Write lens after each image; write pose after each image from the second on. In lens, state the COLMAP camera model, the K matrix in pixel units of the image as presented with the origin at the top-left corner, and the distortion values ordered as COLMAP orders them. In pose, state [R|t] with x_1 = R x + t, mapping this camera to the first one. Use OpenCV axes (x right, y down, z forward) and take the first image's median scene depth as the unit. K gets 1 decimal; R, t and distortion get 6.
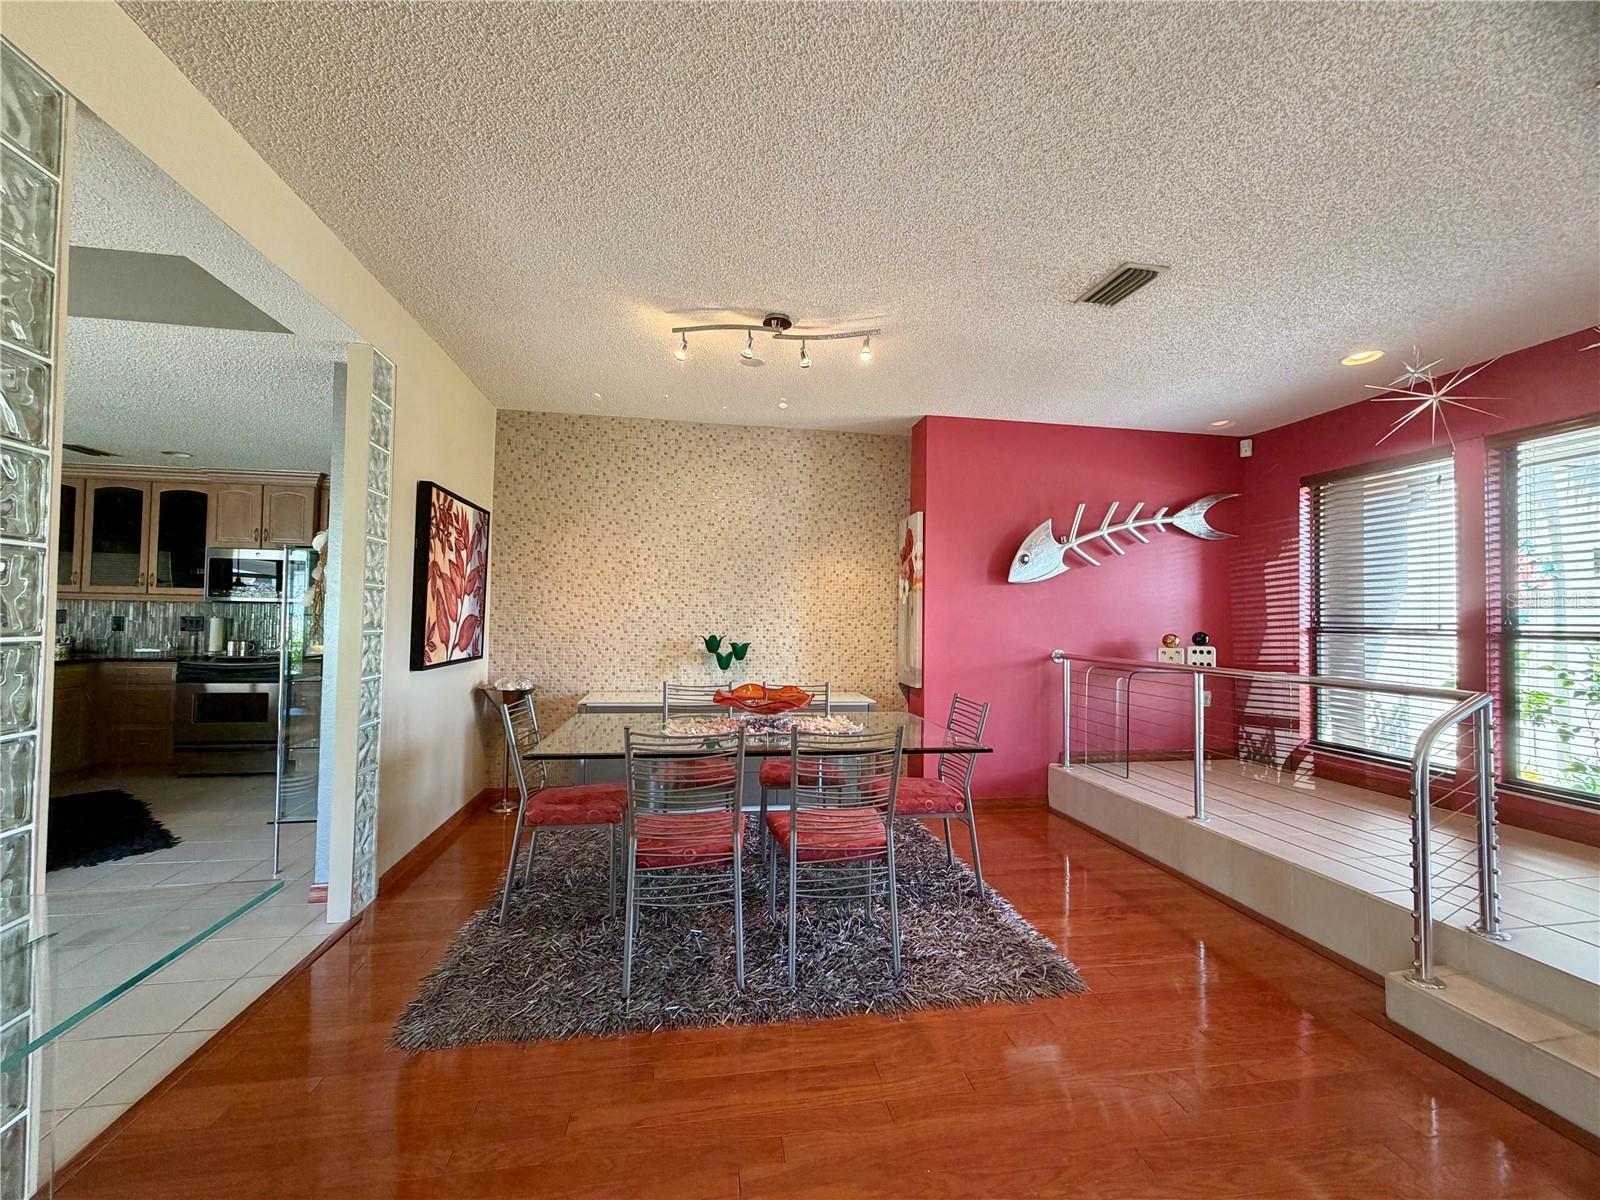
lens RADIAL K [[638.2, 0, 795.4], [0, 638.2, 601.1], [0, 0, 1]] dist [-0.000691, 0.000160]
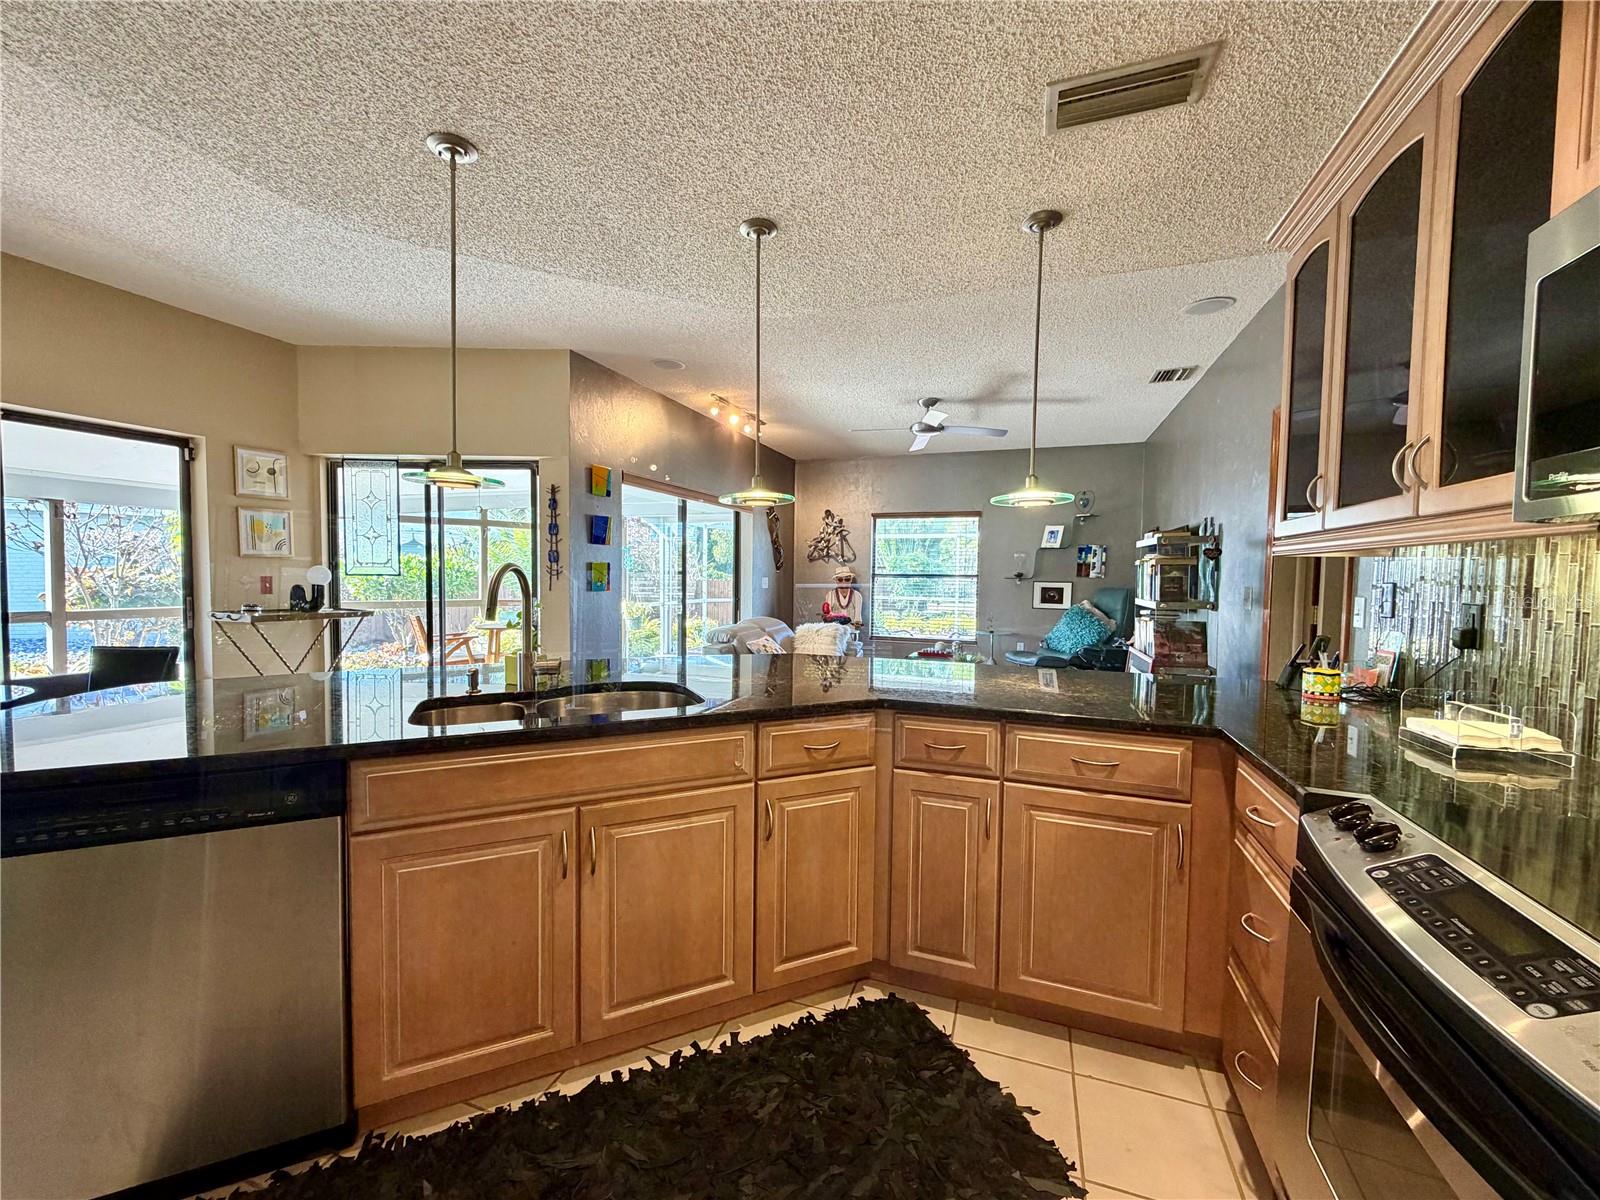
lens RADIAL K [[638.2, 0, 799.1], [0, 638.2, 600.3], [0, 0, 1]] dist [-0.000691, 0.000160]
pose [[-0.490752, 0.015794, -0.871156, -0.636562], [0.002364, 0.999856, 0.016795, 0.016885], [0.871296, 0.006183, -0.490718, 0.875834]]
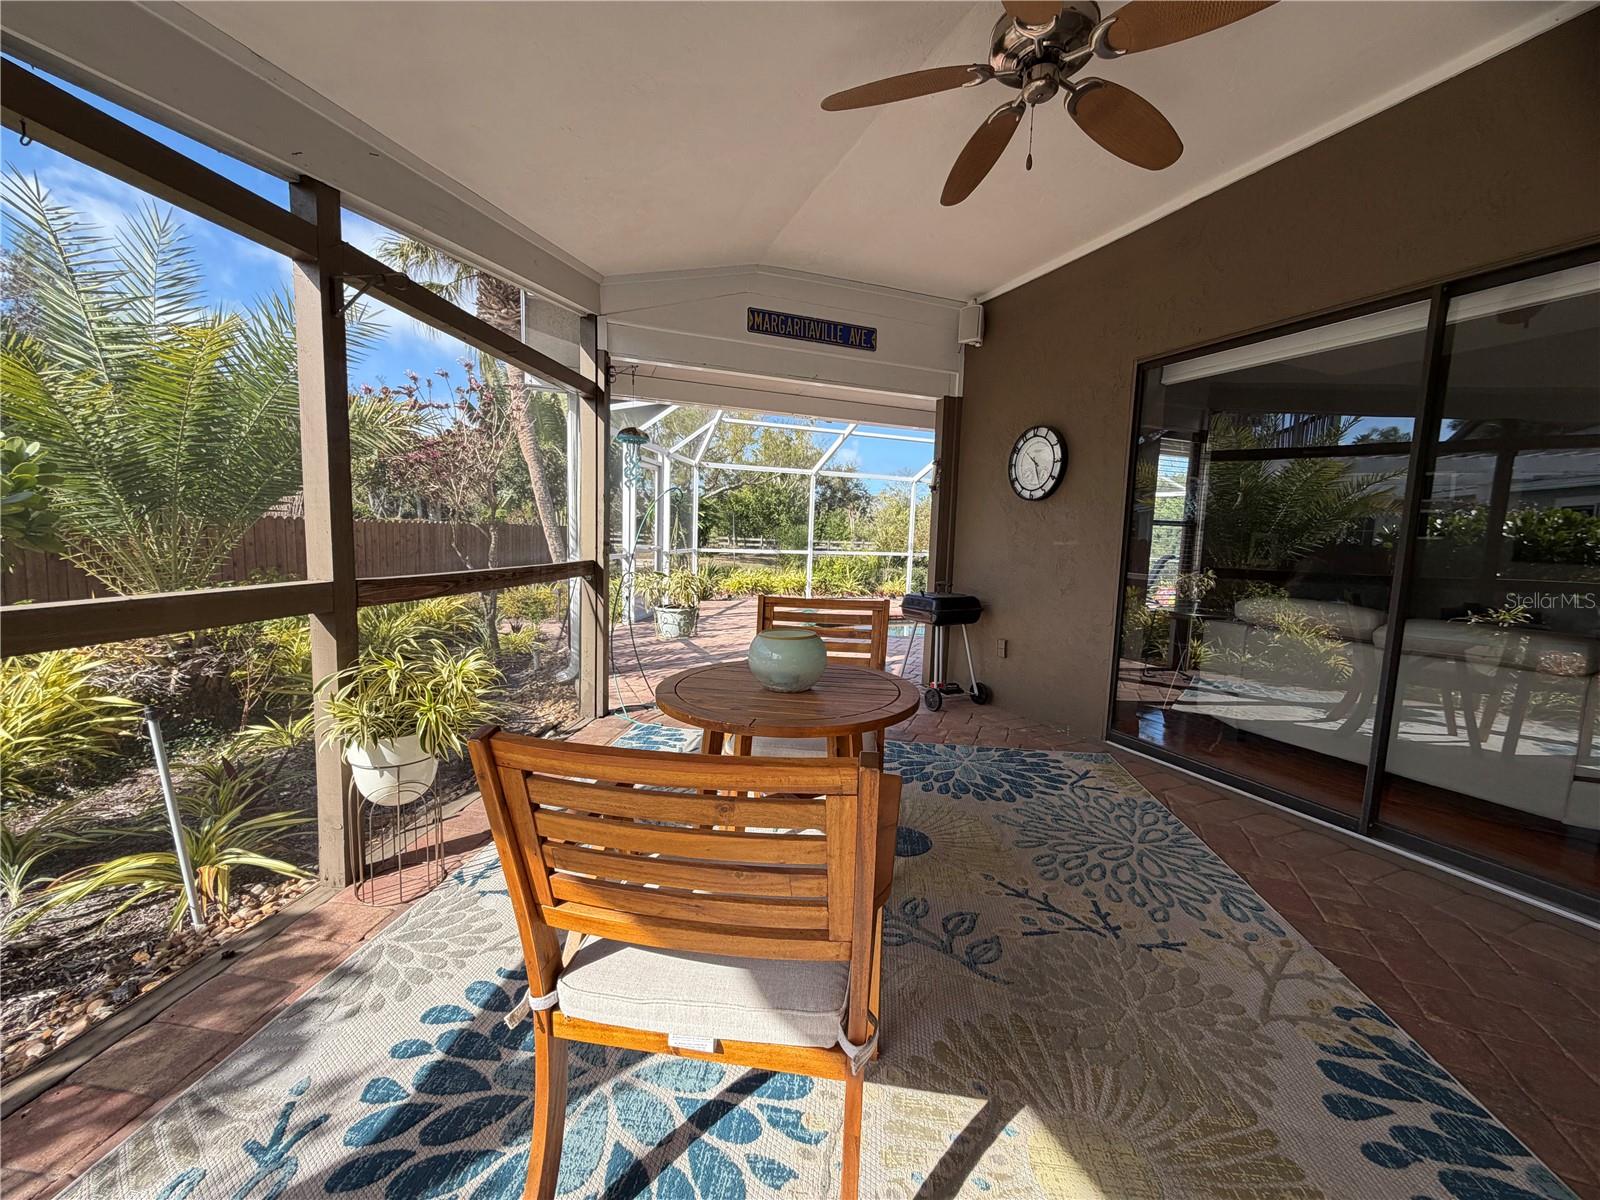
lens RADIAL K [[638.2, 0, 801.7], [0, 638.2, 598.7], [0, 0, 1]] dist [-0.000691, 0.000160]
pose [[0.232112, 0.090929, -0.968430, -1.182820], [-0.001711, 0.995658, 0.093075, 0.014717], [0.972688, -0.019947, 0.231260, -0.364707]]
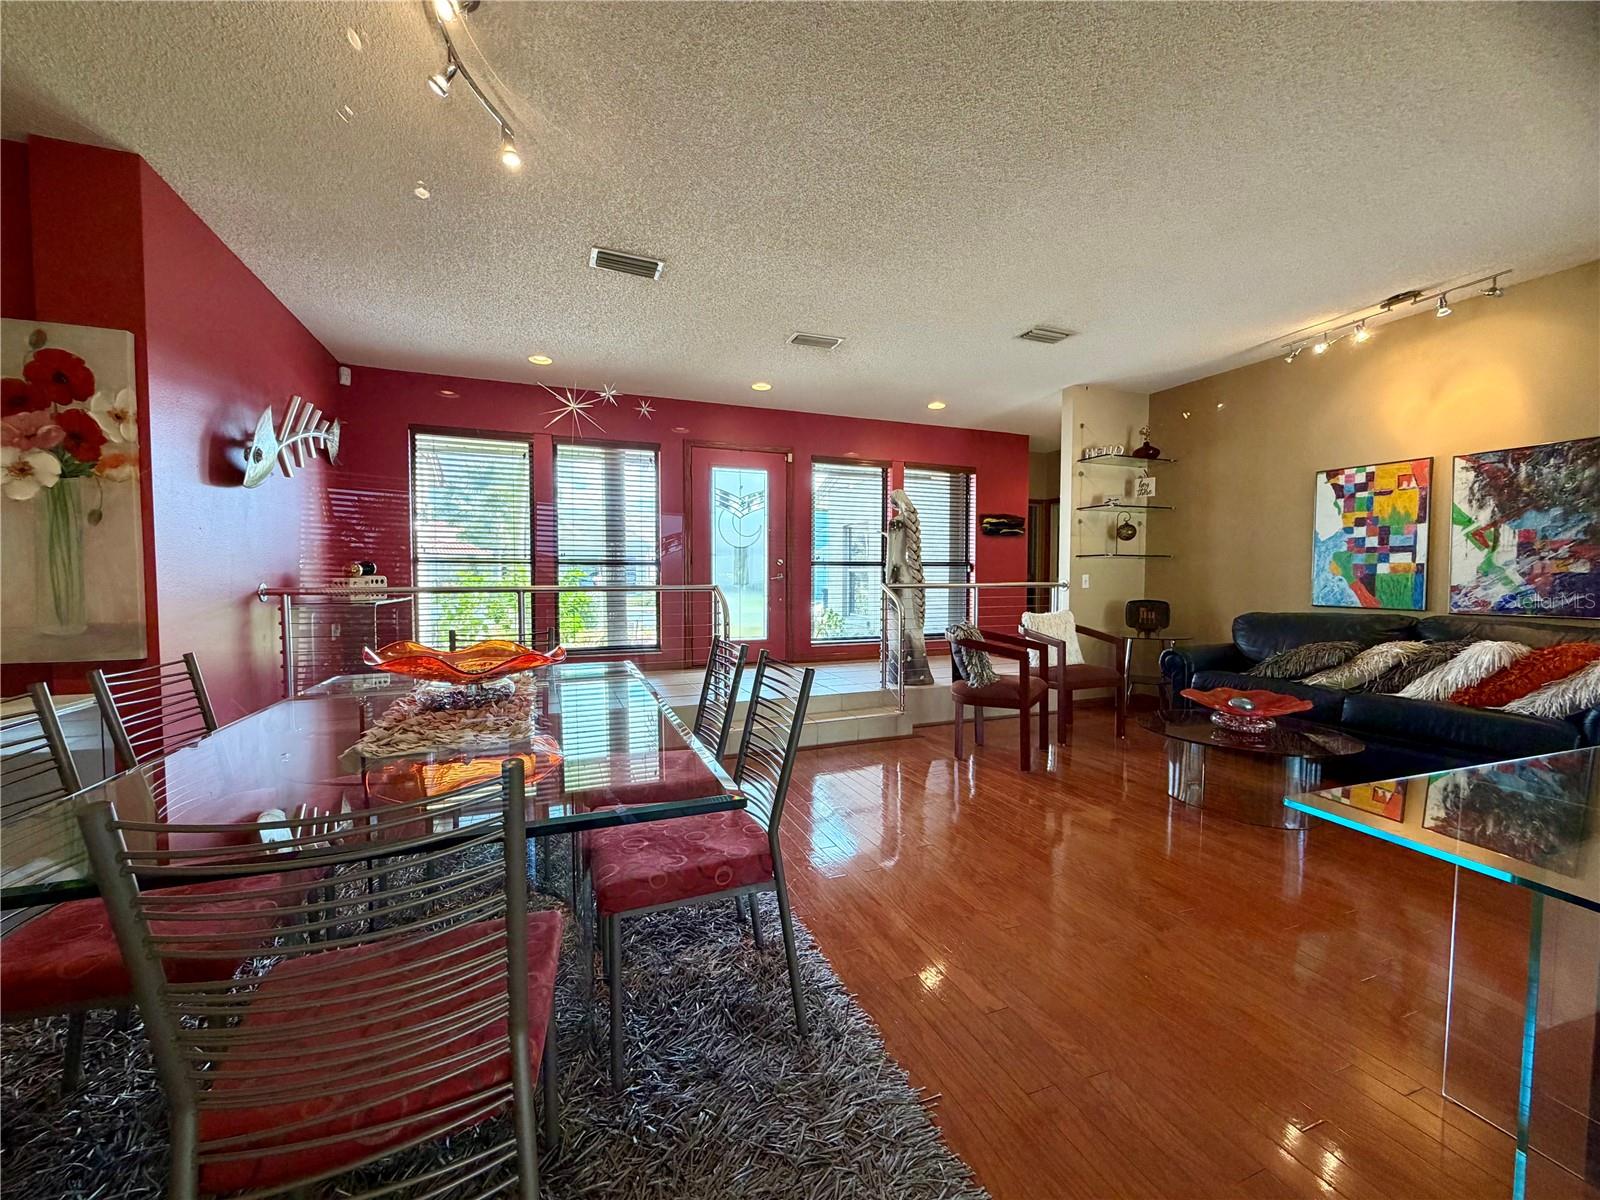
lens RADIAL K [[638.2, 0, 796.9], [0, 638.2, 599.0], [0, 0, 1]] dist [-0.000691, 0.000160]
pose [[-0.199903, -0.050480, 0.978514, -0.375970], [-0.028151, 0.998556, 0.045763, 0.035393], [-0.979411, -0.018398, -0.201036, 0.466320]]
